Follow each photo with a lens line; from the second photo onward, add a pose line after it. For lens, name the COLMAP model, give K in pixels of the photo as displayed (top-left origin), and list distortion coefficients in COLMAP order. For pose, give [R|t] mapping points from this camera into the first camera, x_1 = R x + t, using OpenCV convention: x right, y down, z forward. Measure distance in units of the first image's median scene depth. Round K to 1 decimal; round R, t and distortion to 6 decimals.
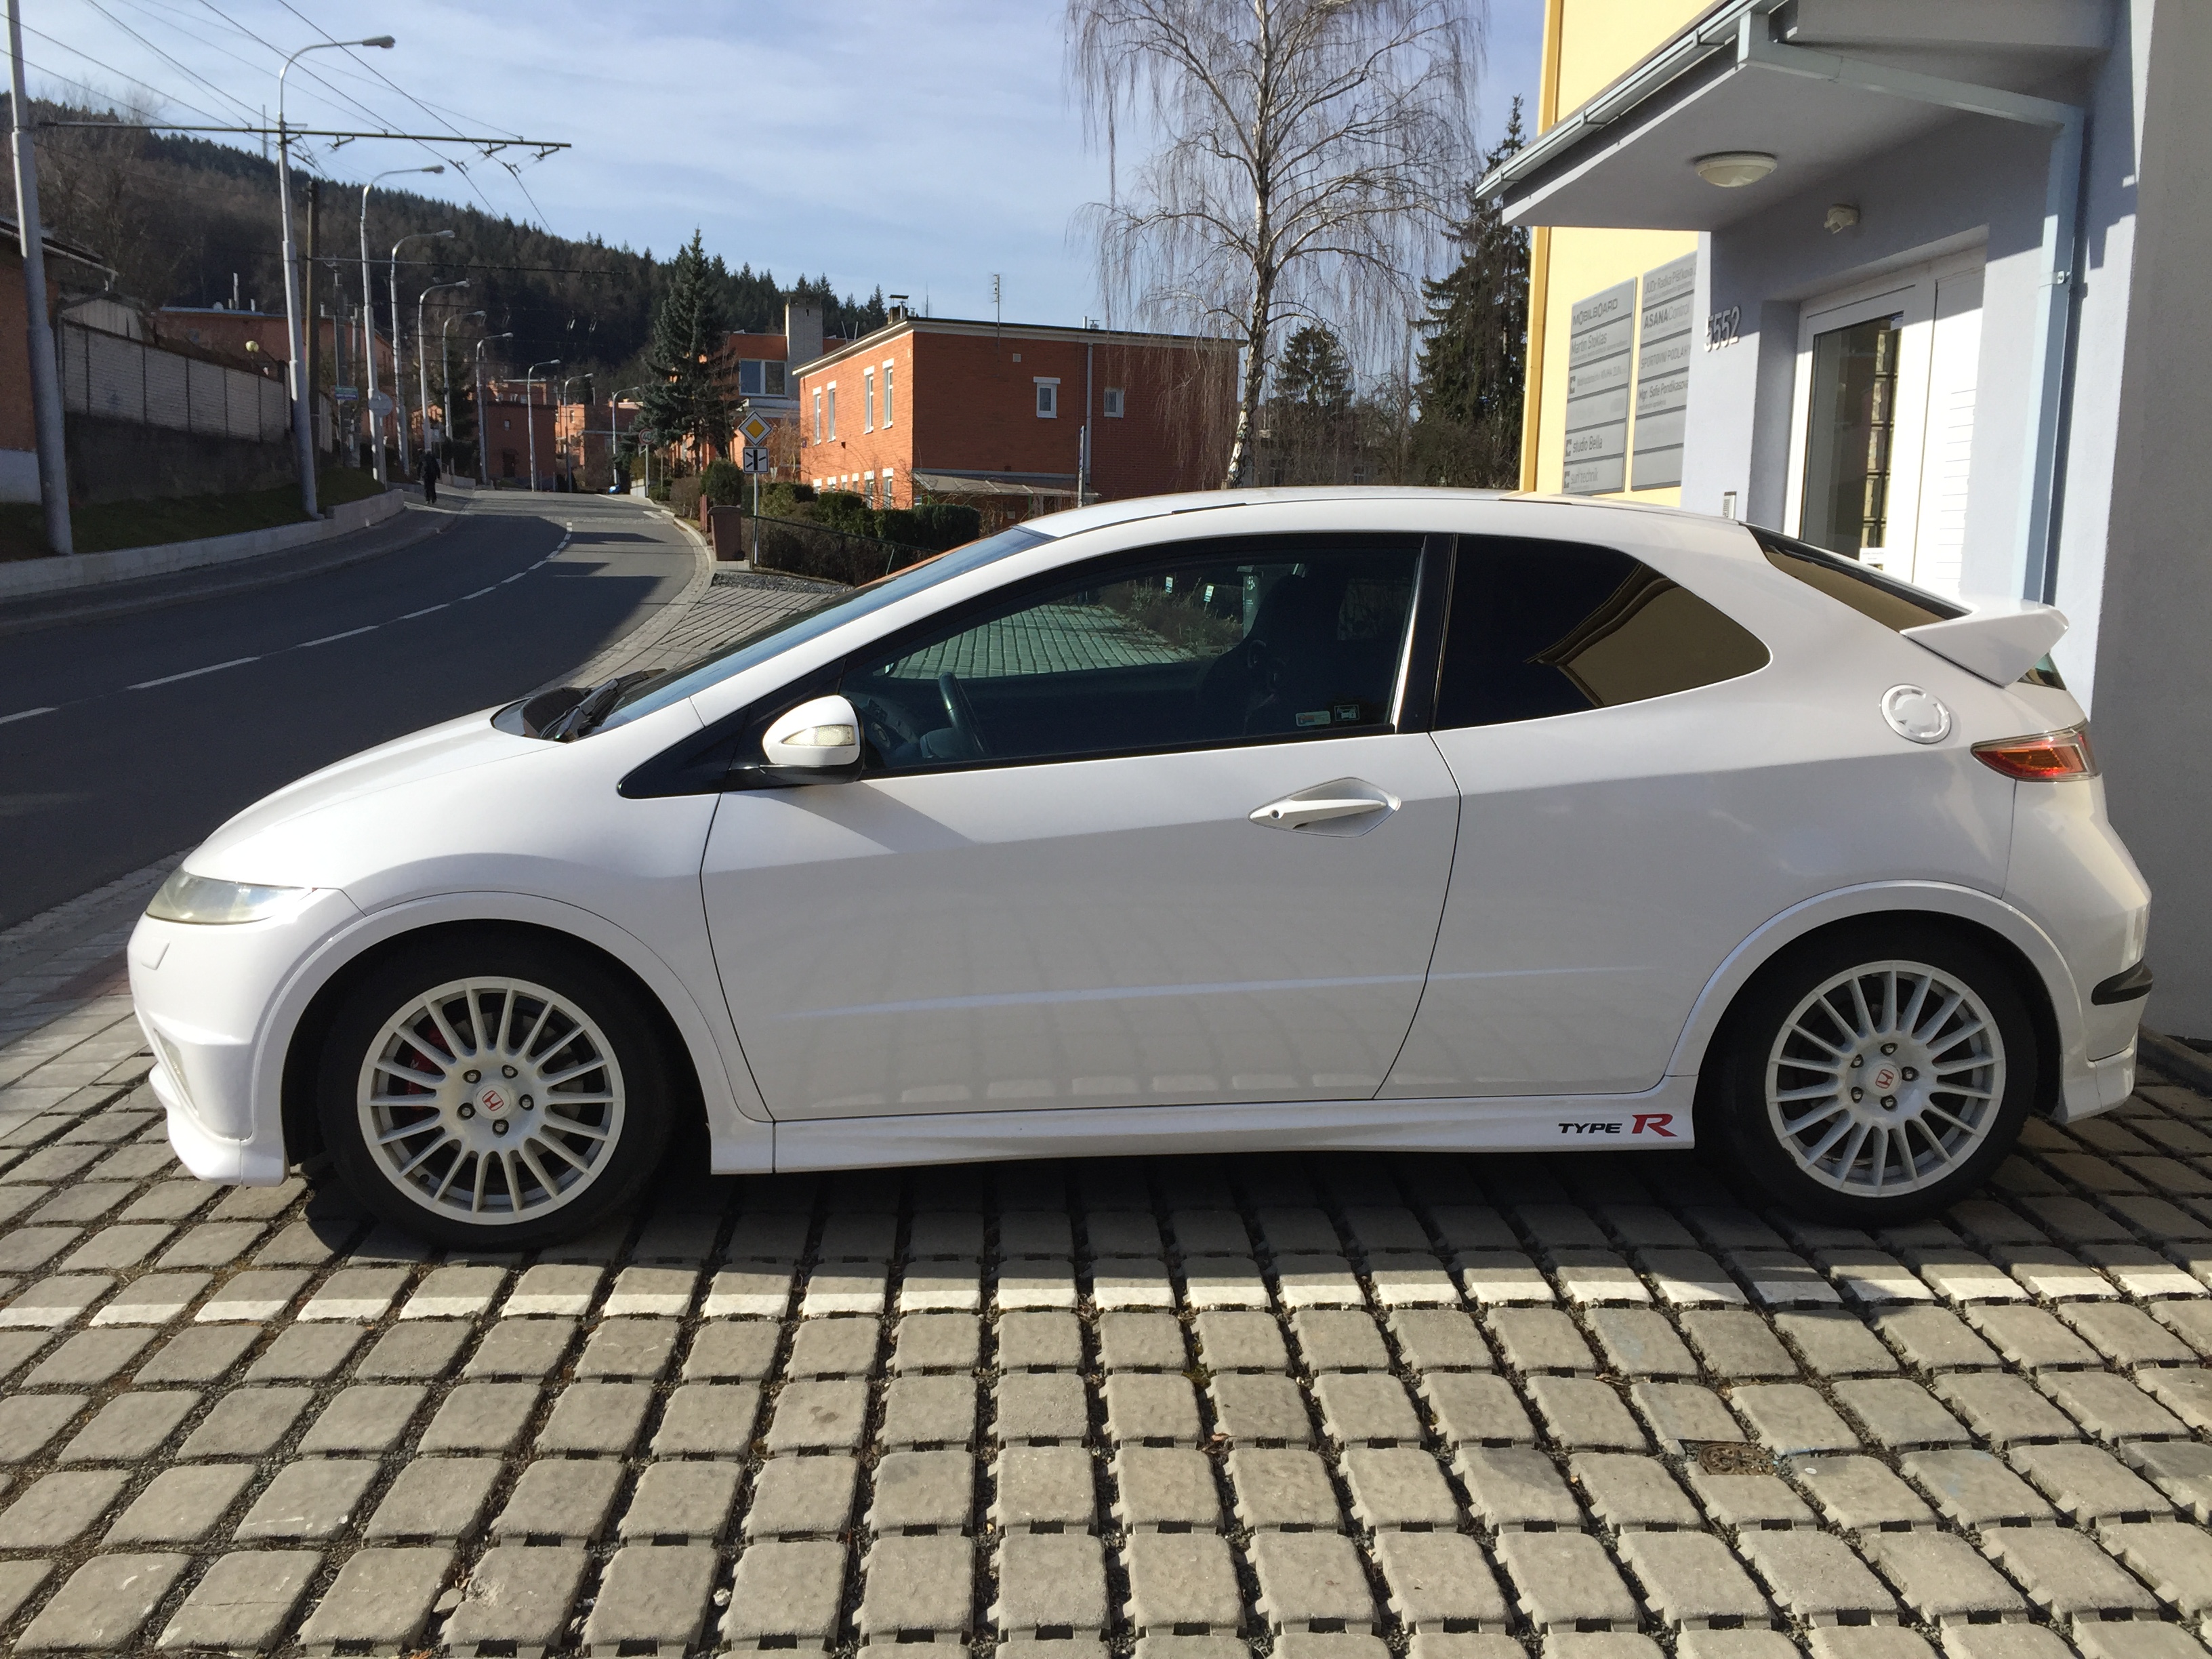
lens RADIAL K [[1883.2, 0, 1106.0], [0, 1883.2, 829.5], [0, 0, 1]] dist [0.086044, -0.128541]
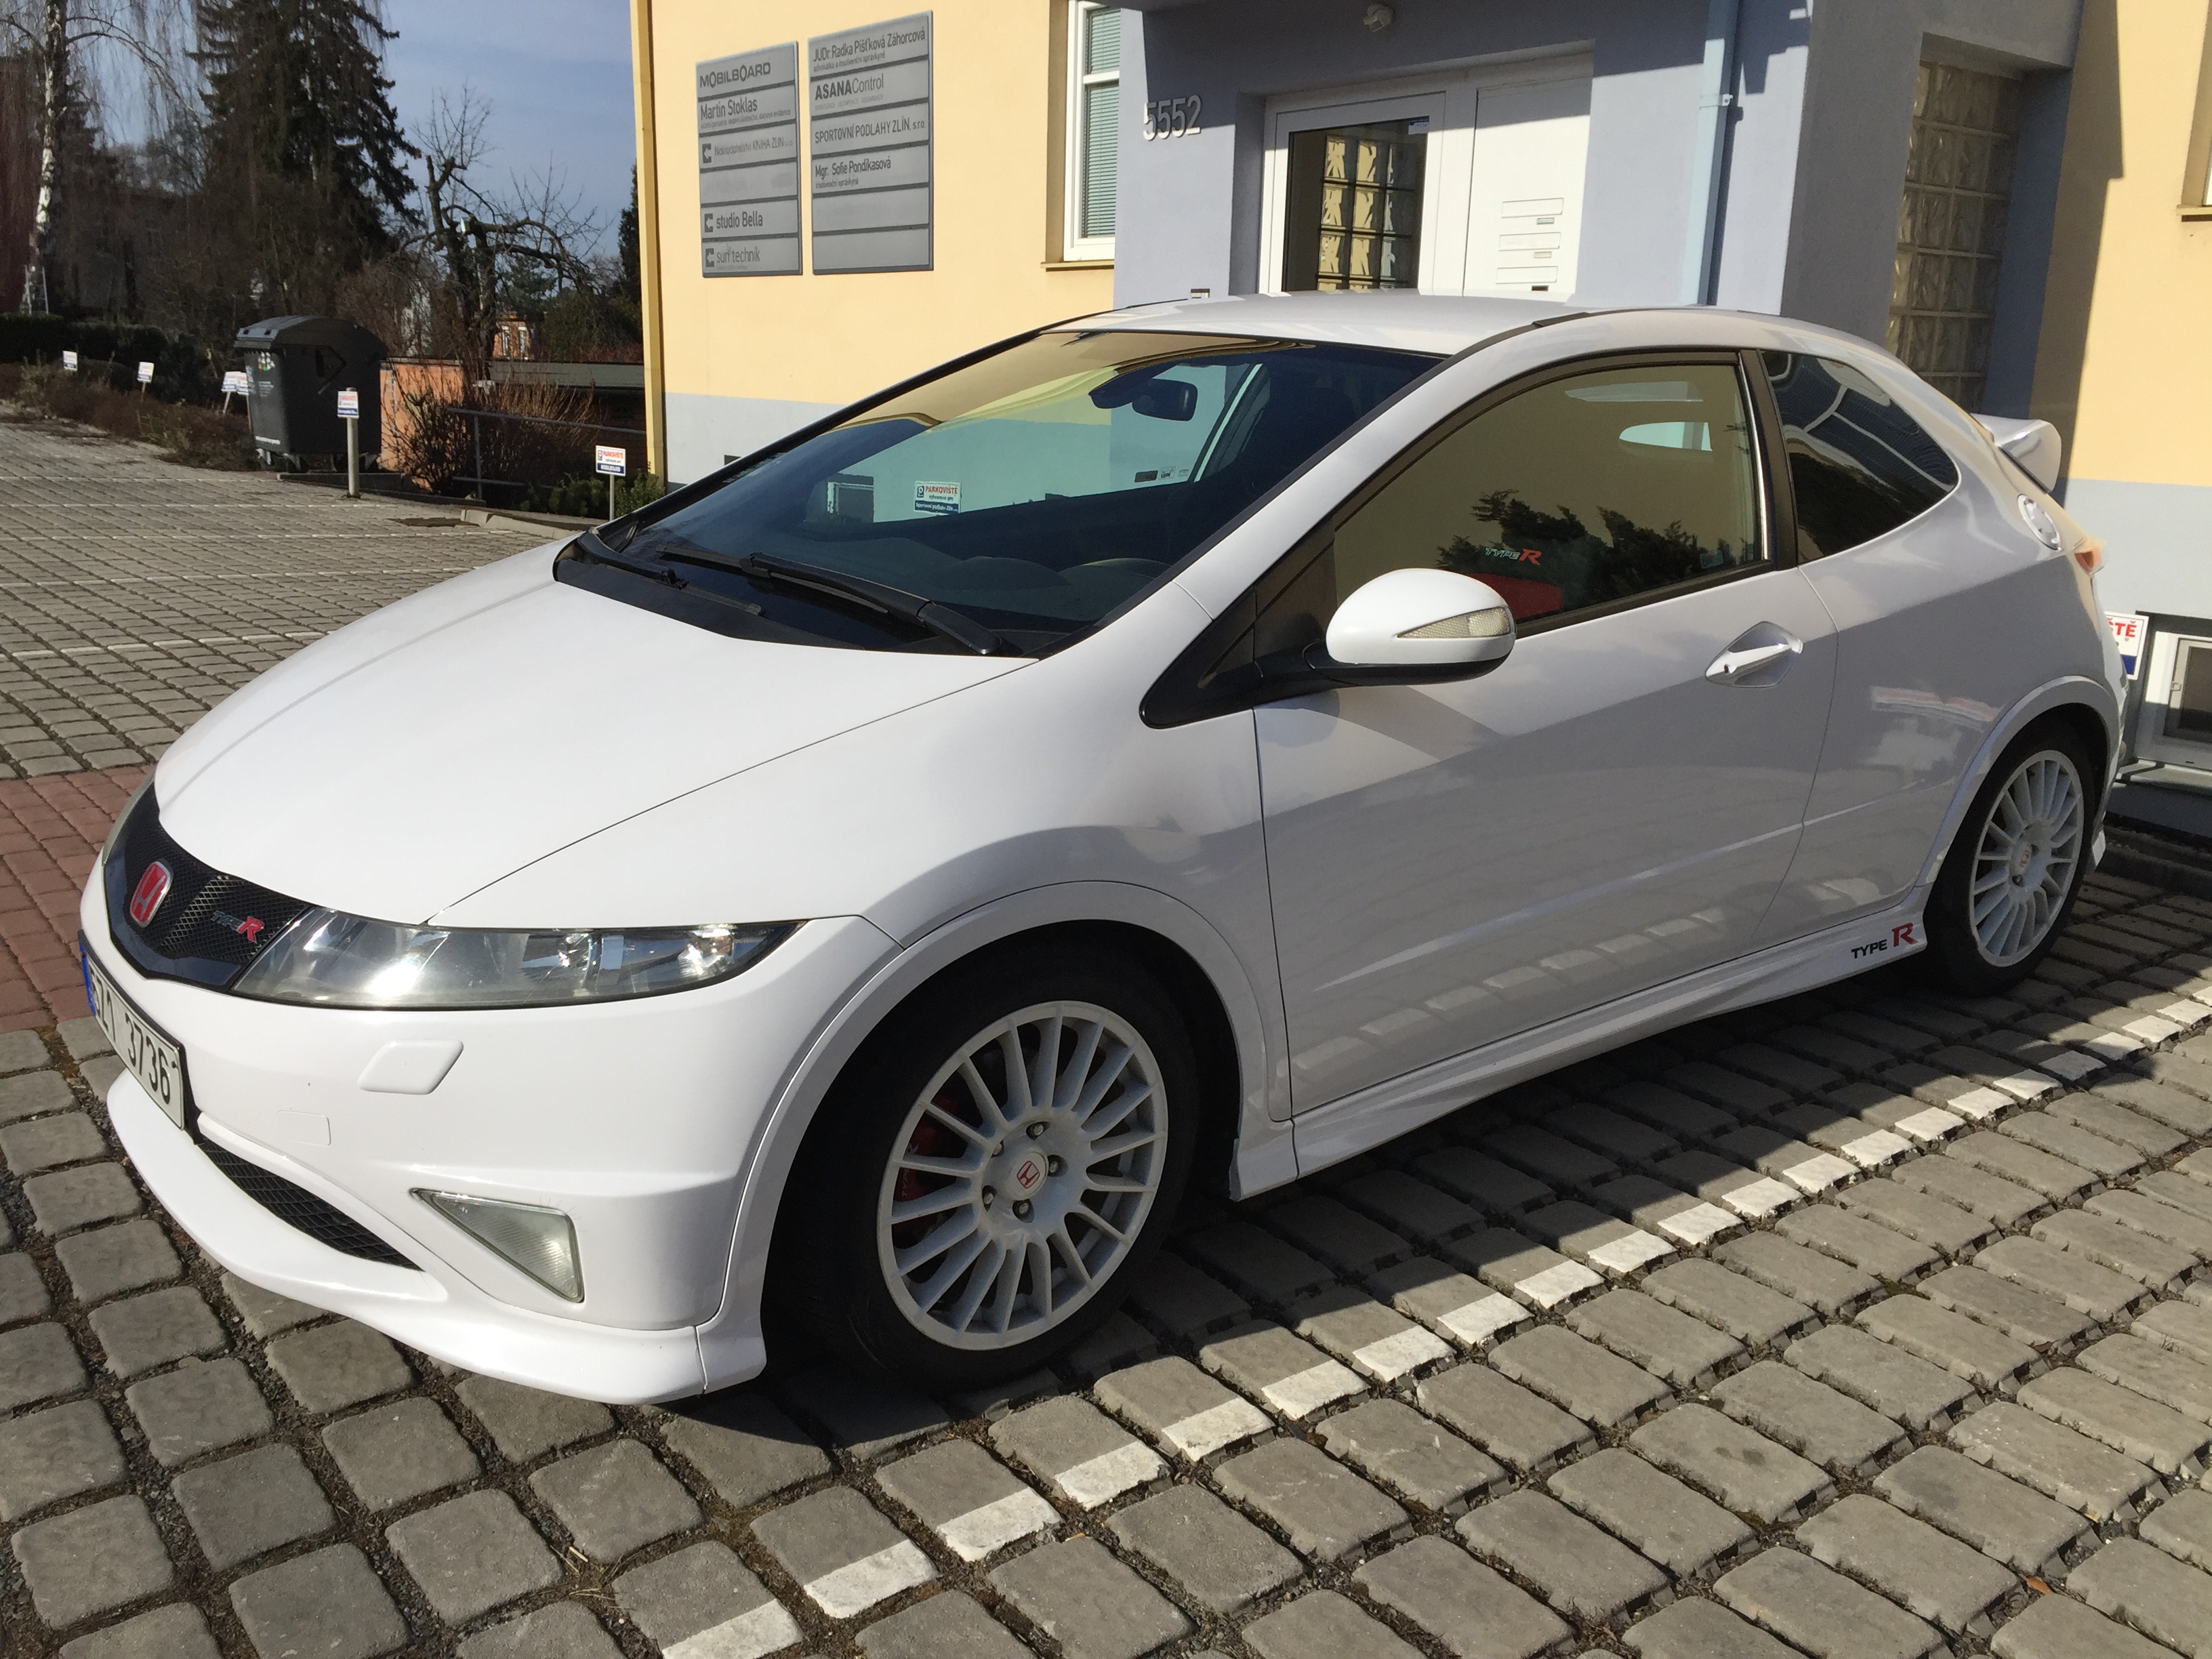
lens RADIAL K [[1883.2, 0, 1106.0], [0, 1883.2, 829.5], [0, 0, 1]] dist [0.086044, -0.128541]
pose [[0.823881, -0.135328, 0.550369, -0.461049], [0.072323, 0.988239, 0.134730, -0.052984], [-0.562129, -0.071197, 0.823980, 0.285215]]
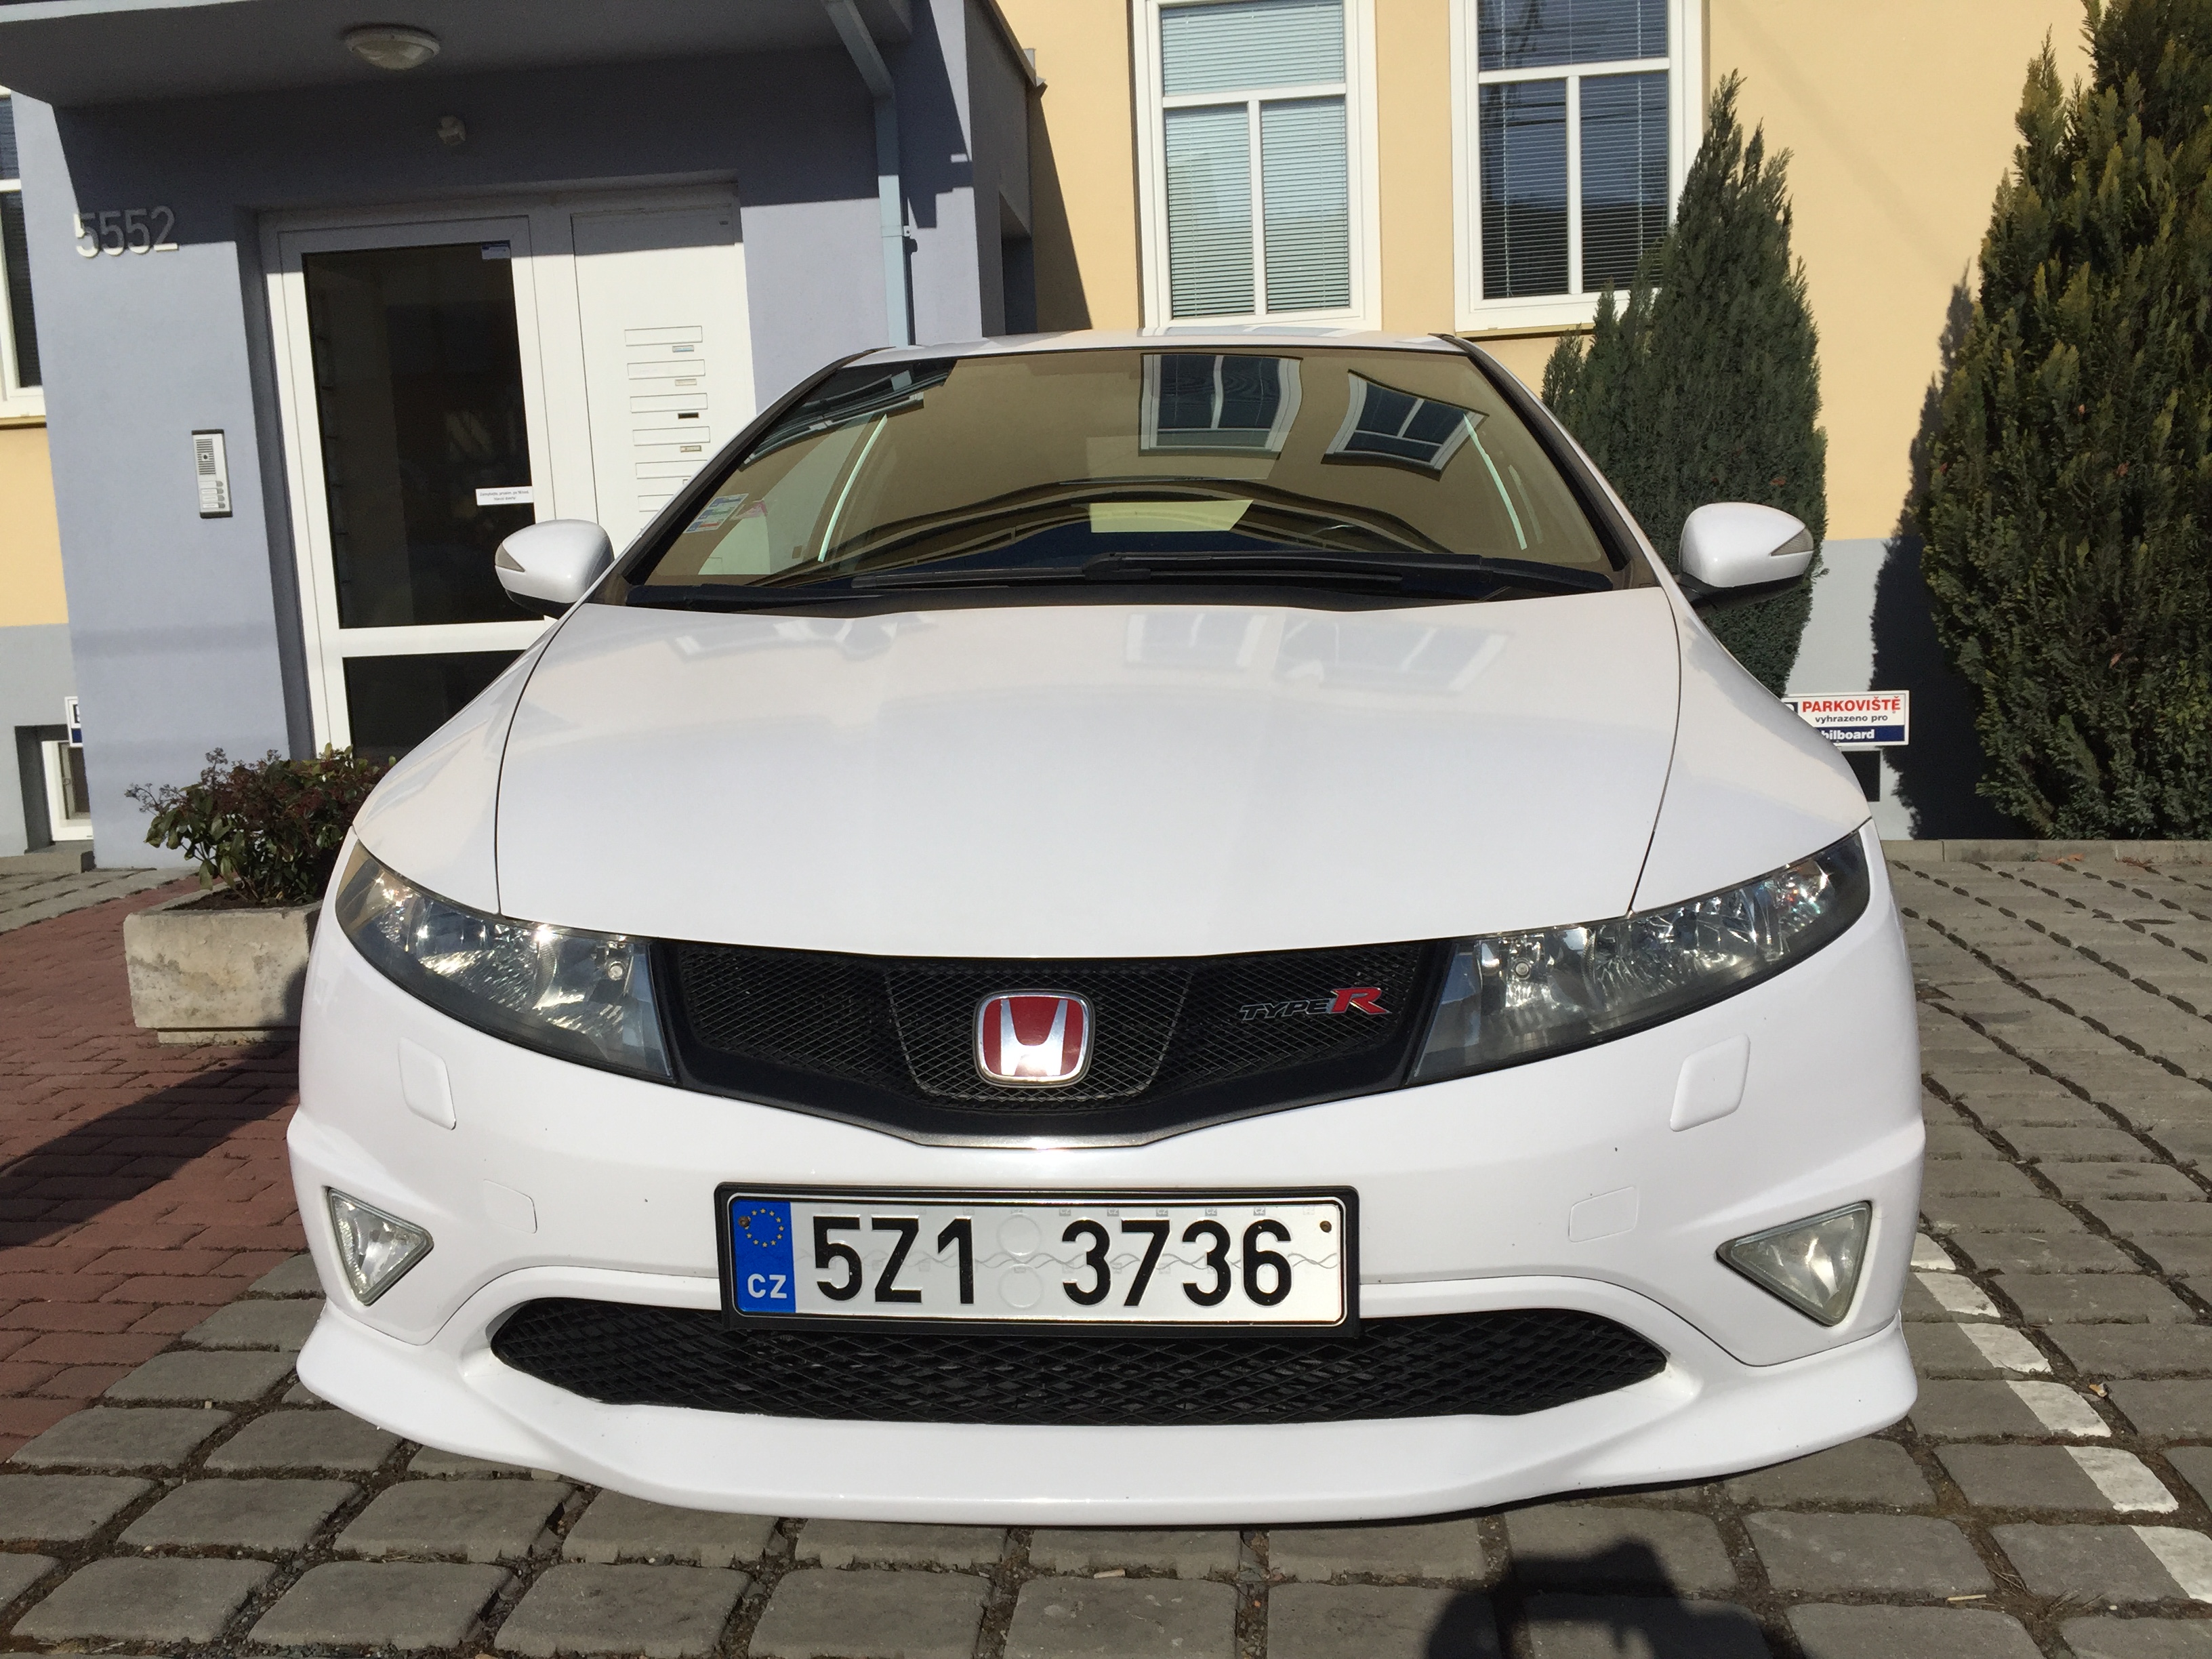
lens RADIAL K [[1883.2, 0, 1106.0], [0, 1883.2, 829.5], [0, 0, 1]] dist [0.086044, -0.128541]
pose [[0.158041, -0.157407, 0.974806, -0.695951], [0.188856, 0.973807, 0.126627, -0.059291], [-0.969204, 0.164085, 0.183628, 0.758091]]
